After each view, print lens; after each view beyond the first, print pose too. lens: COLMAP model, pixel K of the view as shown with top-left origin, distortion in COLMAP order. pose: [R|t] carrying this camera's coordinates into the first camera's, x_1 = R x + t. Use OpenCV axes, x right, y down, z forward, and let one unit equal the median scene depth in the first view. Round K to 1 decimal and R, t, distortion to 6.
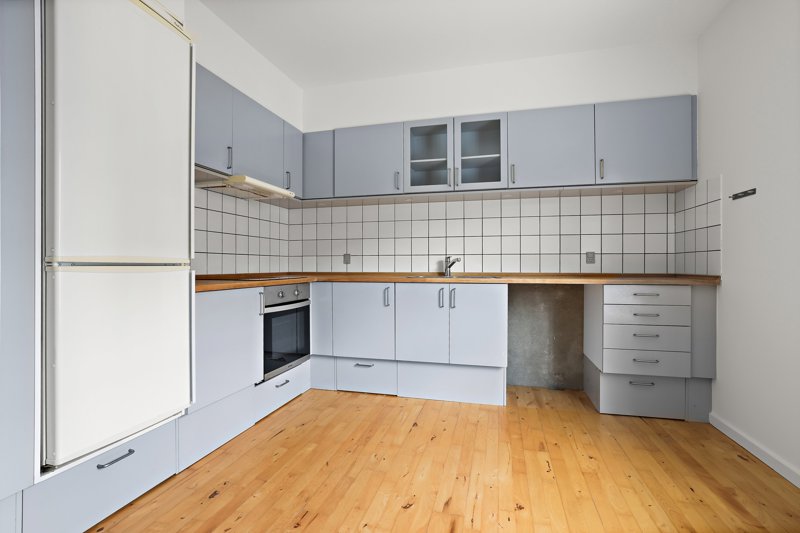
lens RADIAL K [[380.4, 0, 396.3], [0, 380.4, 267.5], [0, 0, 1]] dist [-0.039231, 0.021528]
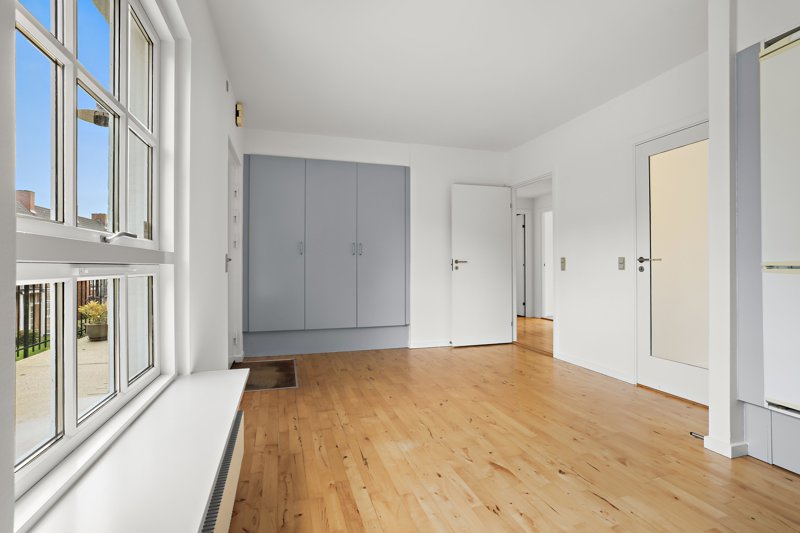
lens RADIAL K [[380.4, 0, 396.3], [0, 380.4, 267.5], [0, 0, 1]] dist [-0.039231, 0.021528]
pose [[-0.854290, -0.001345, -0.519796, 0.484676], [-0.003177, 0.999991, 0.002634, -0.001197], [0.519788, 0.003902, -0.854287, 0.636026]]
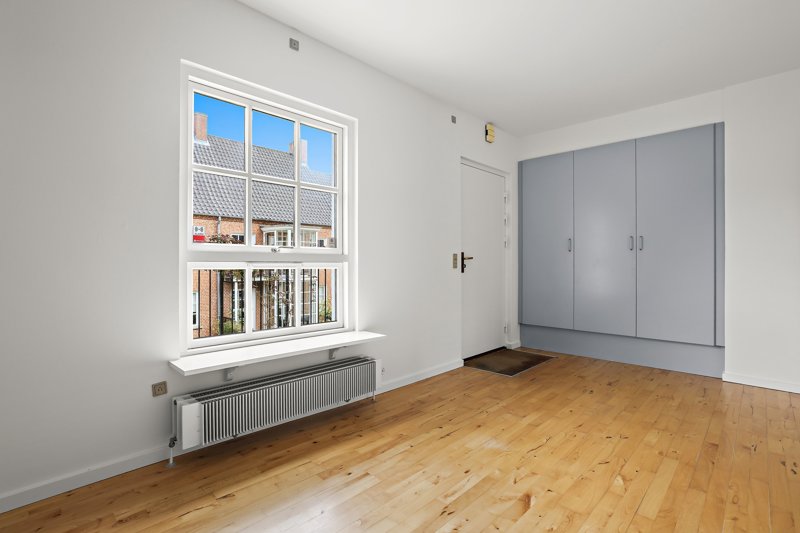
lens RADIAL K [[380.4, 0, 396.3], [0, 380.4, 267.5], [0, 0, 1]] dist [-0.039231, 0.021528]
pose [[-0.865370, -0.007668, 0.501075, -0.128631], [-0.002440, 0.999936, 0.011089, -0.000242], [-0.501128, 0.008373, -0.865333, 0.740230]]
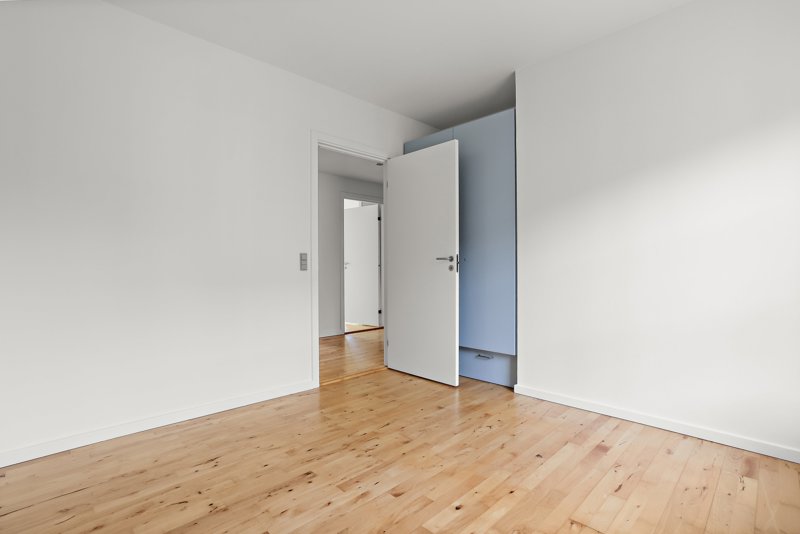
lens RADIAL K [[380.4, 0, 396.3], [0, 380.4, 268.0], [0, 0, 1]] dist [-0.039231, 0.021528]
pose [[0.839898, 0.001476, -0.542742, -0.004163], [0.001817, 0.999983, 0.005533, -0.000566], [0.542741, -0.005633, 0.839881, -0.970073]]
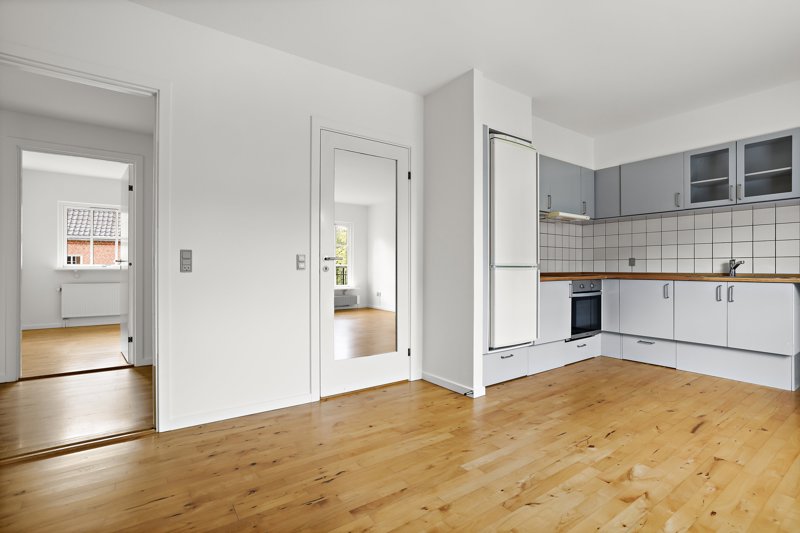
lens RADIAL K [[380.4, 0, 396.3], [0, 380.4, 267.5], [0, 0, 1]] dist [-0.039231, 0.021528]
pose [[0.767462, 0.000001, -0.641095, 0.085792], [-0.002883, 0.999990, -0.003450, 0.002728], [0.641089, 0.004497, 0.767454, -0.570483]]
